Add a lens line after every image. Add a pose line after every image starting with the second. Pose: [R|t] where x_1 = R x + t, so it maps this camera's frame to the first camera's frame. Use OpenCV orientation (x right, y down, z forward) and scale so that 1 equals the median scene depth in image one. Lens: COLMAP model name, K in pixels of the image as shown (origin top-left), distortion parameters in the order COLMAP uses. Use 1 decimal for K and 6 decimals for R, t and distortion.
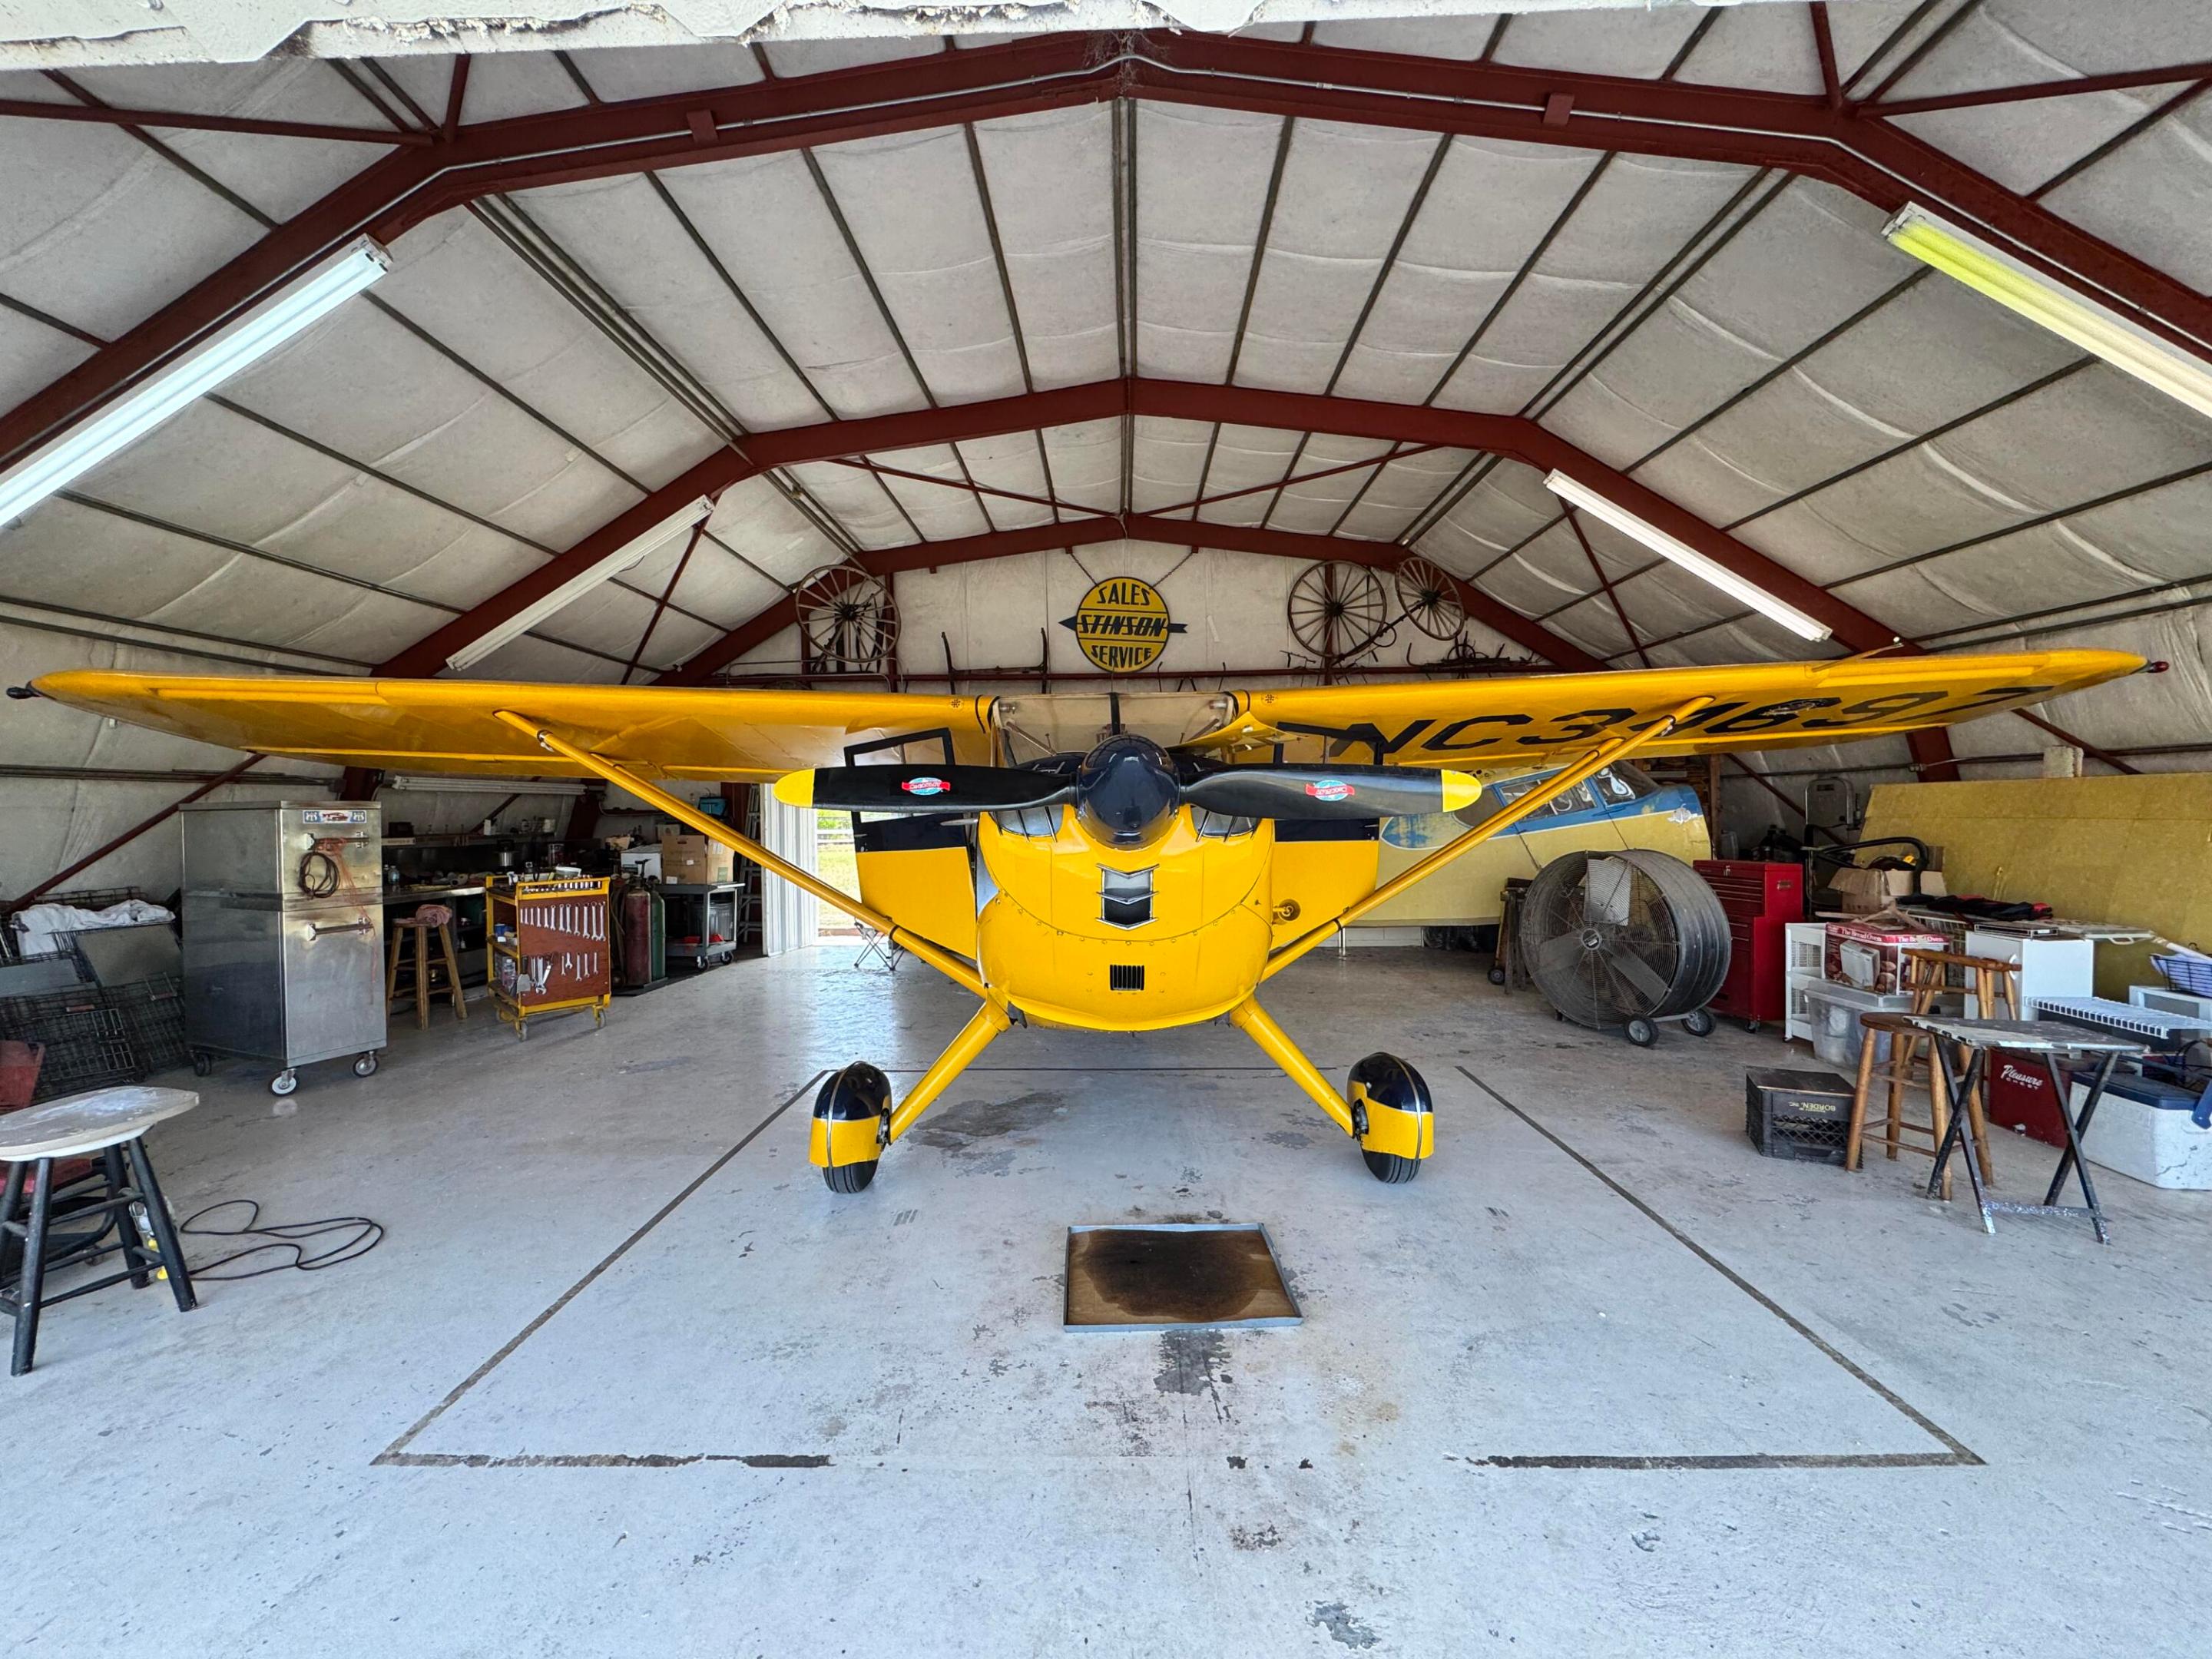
lens RADIAL K [[887.9, 0, 1108.6], [0, 887.9, 829.5], [0, 0, 1]] dist [-0.001847, 0.000035]
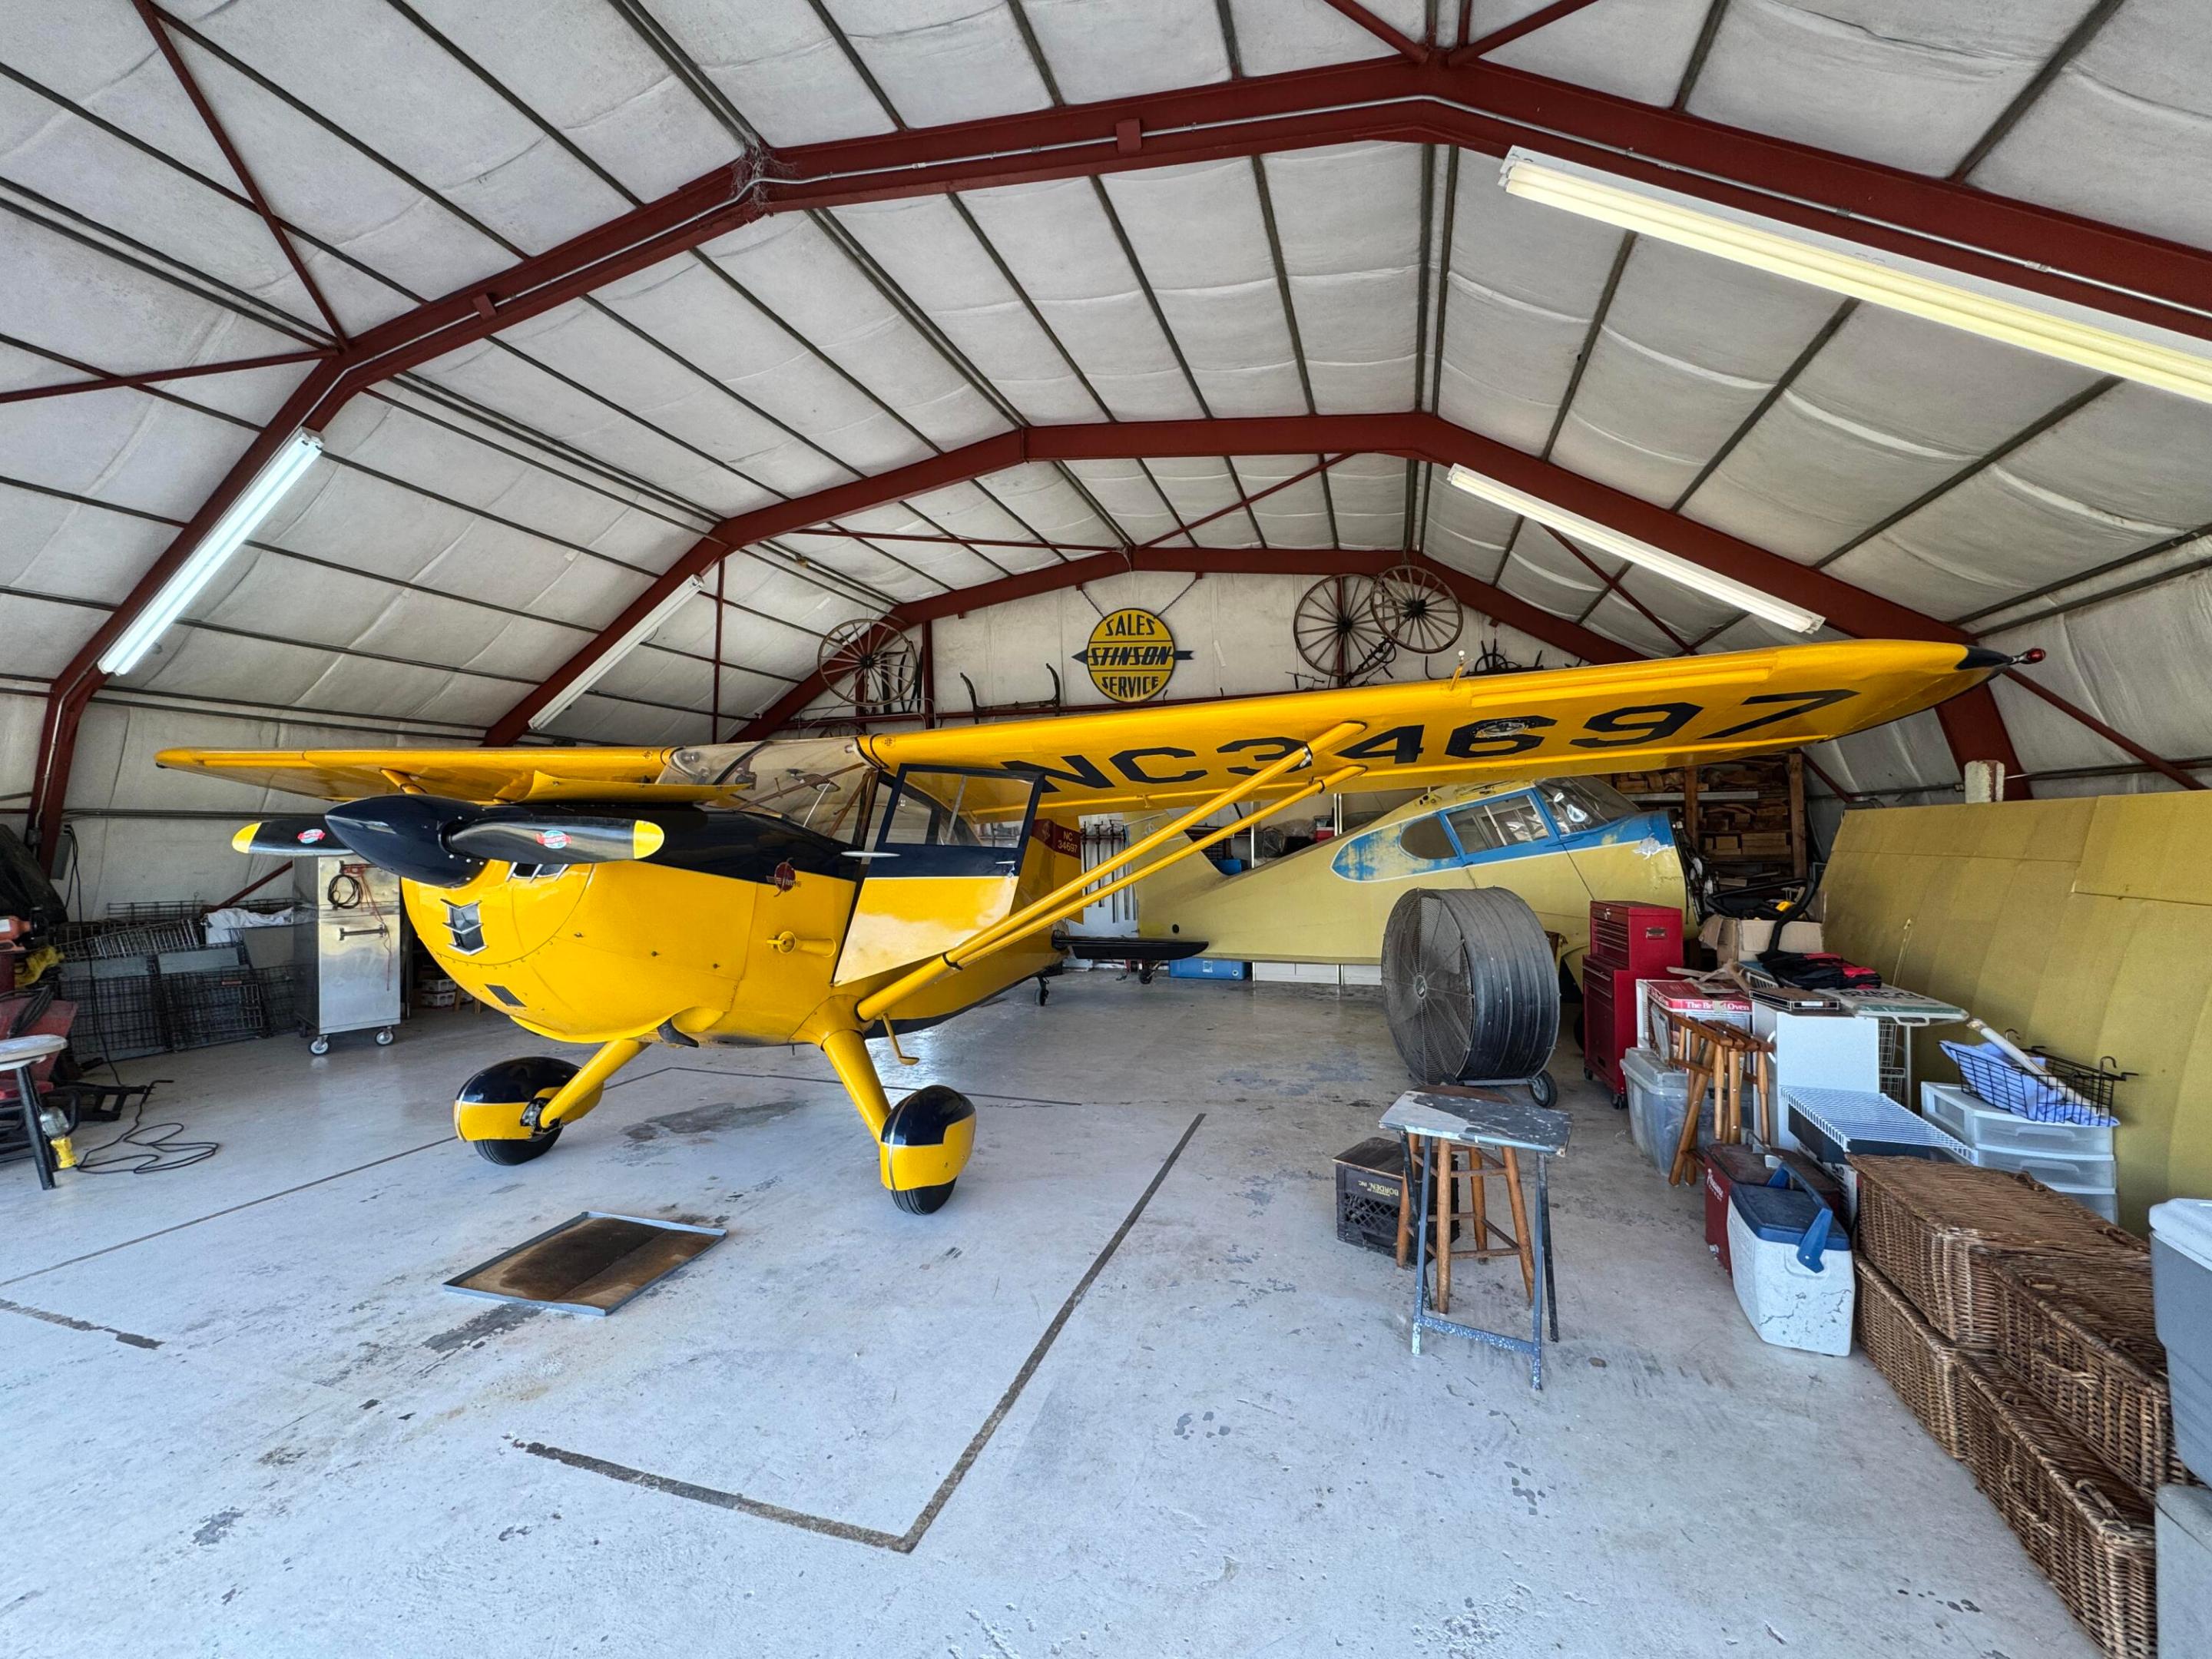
lens RADIAL K [[887.9, 0, 1102.6], [0, 887.9, 828.3], [0, 0, 1]] dist [-0.001847, 0.000035]
pose [[0.955308, -0.003595, -0.295590, 0.576992], [-0.003903, 0.999686, -0.024772, -0.014939], [0.295587, 0.024818, 0.954994, 0.052580]]
